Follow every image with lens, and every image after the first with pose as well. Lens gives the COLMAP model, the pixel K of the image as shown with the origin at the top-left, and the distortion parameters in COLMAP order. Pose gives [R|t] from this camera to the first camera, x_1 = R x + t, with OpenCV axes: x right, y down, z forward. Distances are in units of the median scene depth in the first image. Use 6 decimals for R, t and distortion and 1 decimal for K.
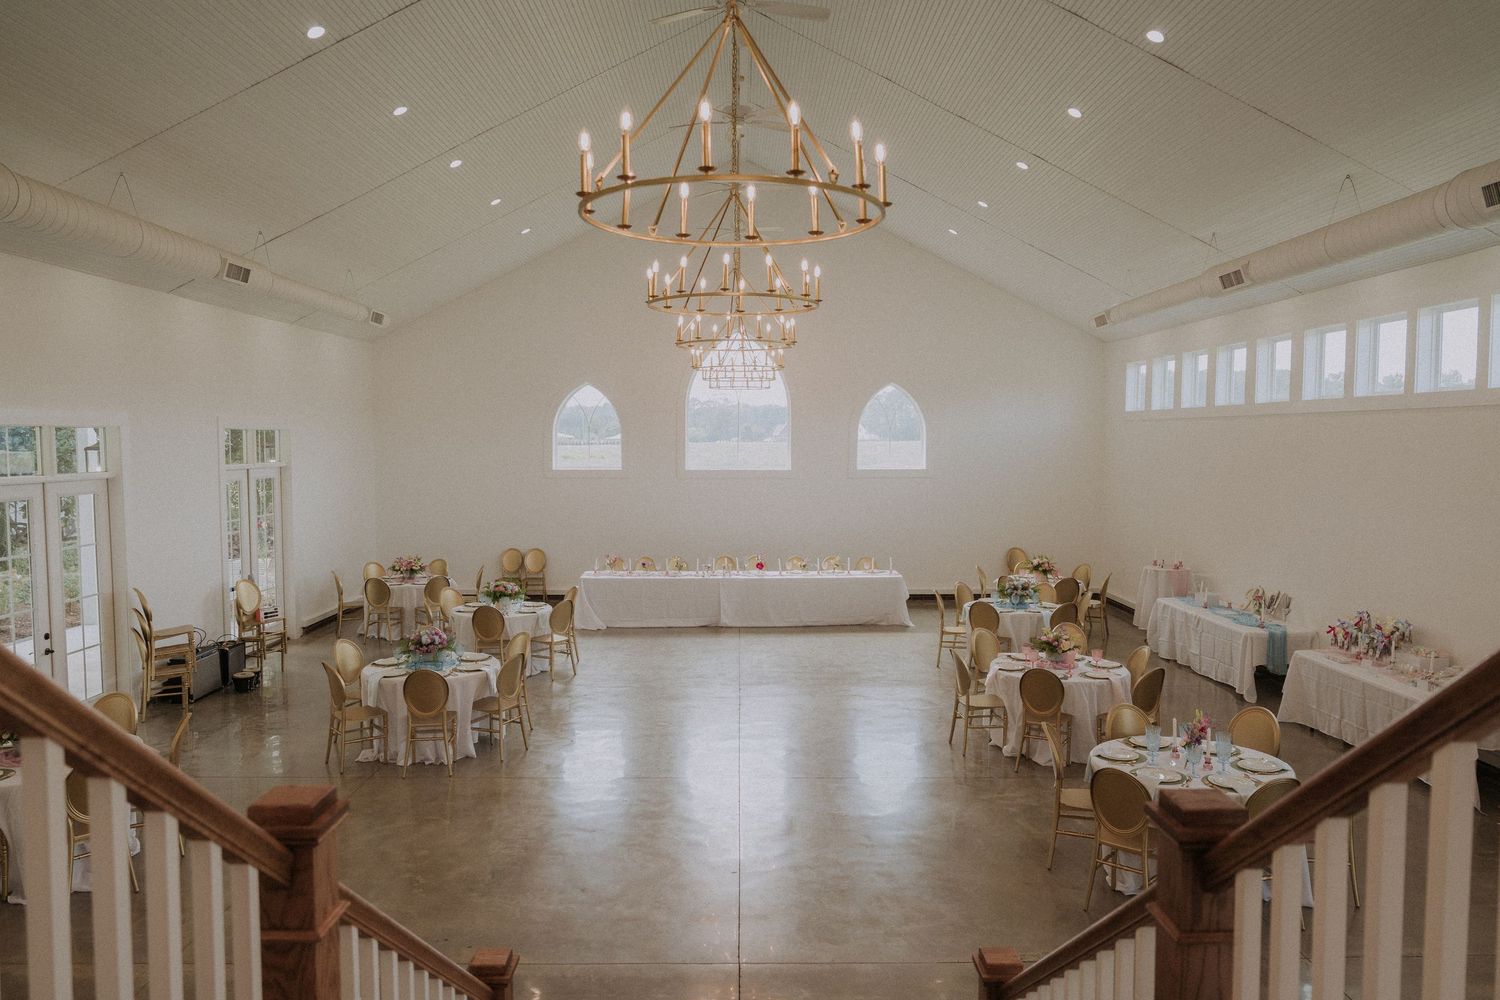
lens RADIAL K [[1040.5, 0, 745.8], [0, 1040.5, 499.3], [0, 0, 1]] dist [-0.006049, 0.013754]
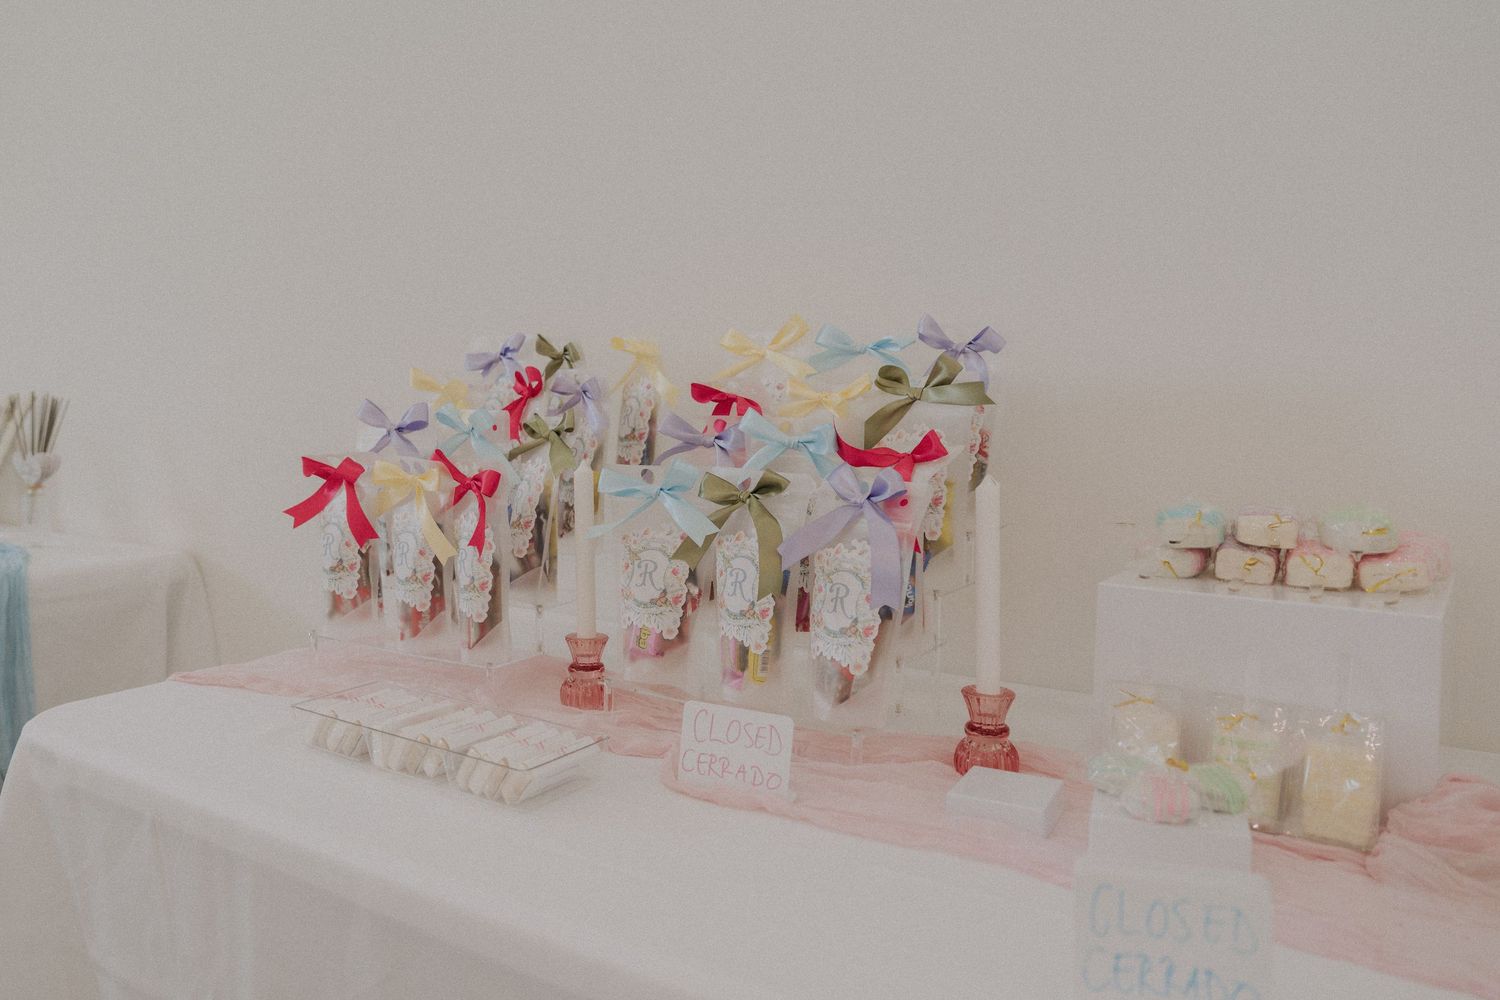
lens RADIAL K [[1040.5, 0, 738.4], [0, 1040.5, 497.9], [0, 0, 1]] dist [-0.006049, 0.013754]
pose [[0.537215, -0.053304, 0.841760, 0.499749], [0.026850, 0.998576, 0.046098, 0.125823], [-0.843018, -0.002163, 0.537881, 0.918719]]
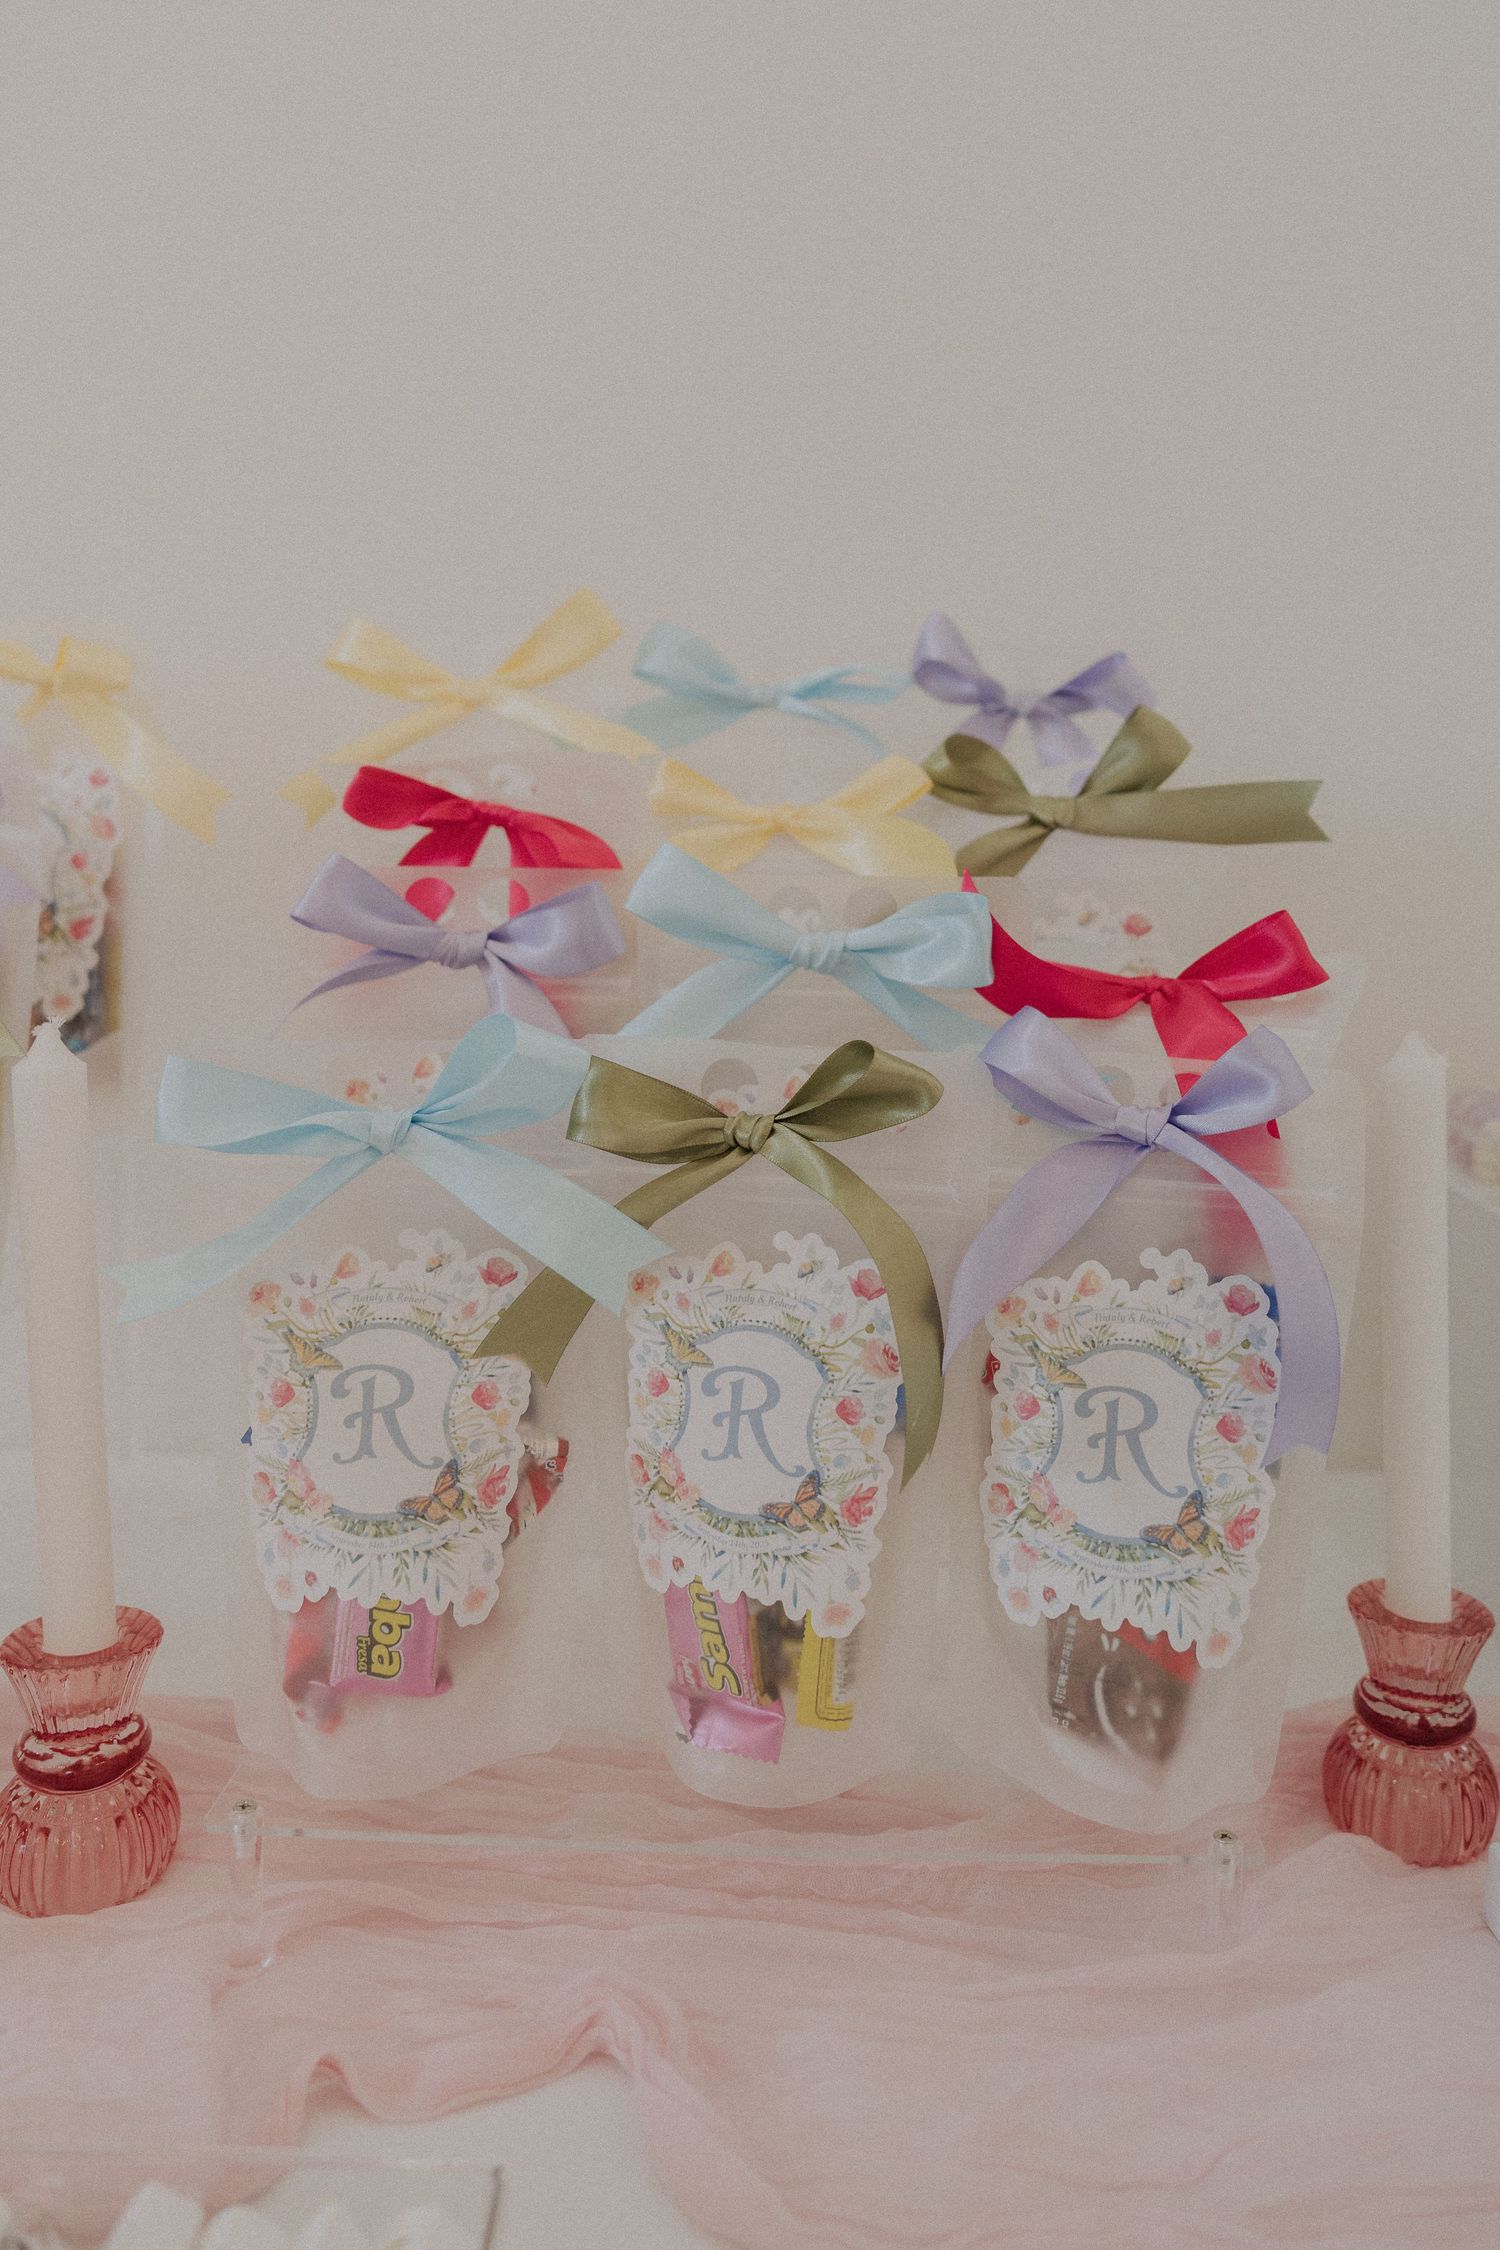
lens RADIAL K [[1560.8, 0, 676.0], [0, 1560.8, 1029.5], [0, 0, 1]] dist [-0.006049, 0.013754]
pose [[0.001971, -0.085849, 0.996306, 0.539177], [0.034432, 0.995723, 0.085731, 0.123243], [-0.999405, 0.034136, 0.004918, 0.974624]]
